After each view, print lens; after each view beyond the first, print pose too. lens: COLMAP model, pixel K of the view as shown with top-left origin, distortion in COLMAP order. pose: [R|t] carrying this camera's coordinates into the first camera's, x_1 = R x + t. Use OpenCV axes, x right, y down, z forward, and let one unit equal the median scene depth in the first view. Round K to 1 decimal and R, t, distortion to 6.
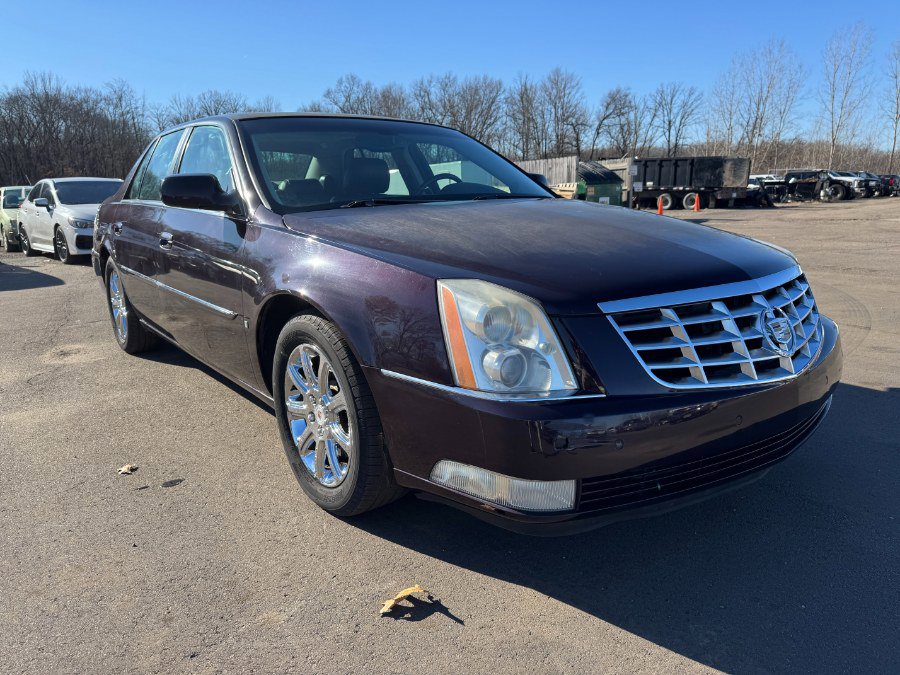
lens RADIAL K [[641.4, 0, 448.8], [0, 641.4, 339.1], [0, 0, 1]] dist [0.038212, -0.041411]
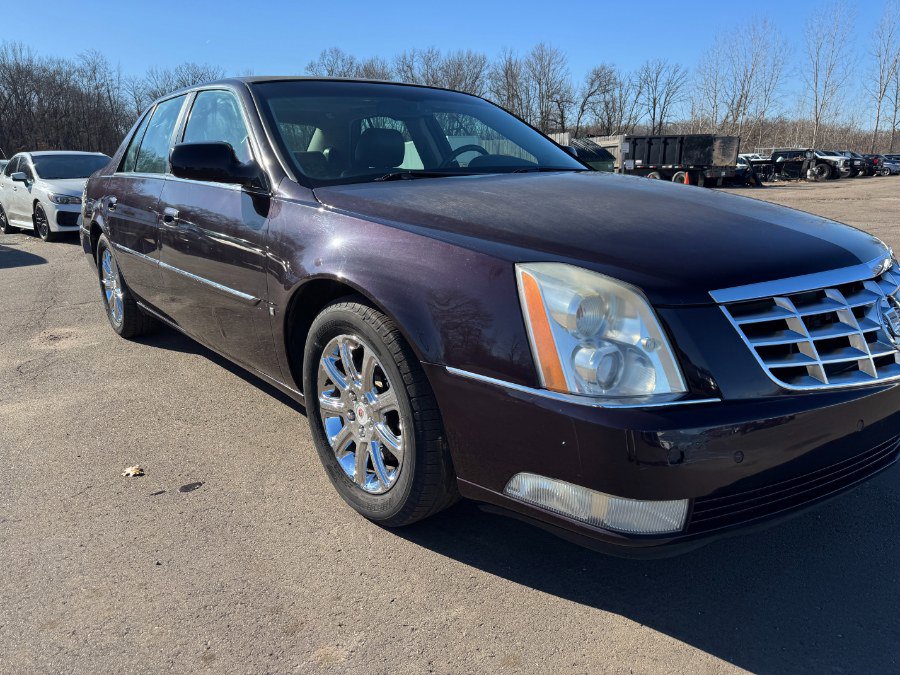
lens RADIAL K [[641.4, 0, 447.9], [0, 641.4, 339.7], [0, 0, 1]] dist [0.038212, -0.041411]
pose [[0.999702, -0.000618, 0.024414, -0.089962], [-0.000210, 0.999425, 0.033903, -0.013440], [-0.024421, -0.033898, 0.999127, 0.095175]]
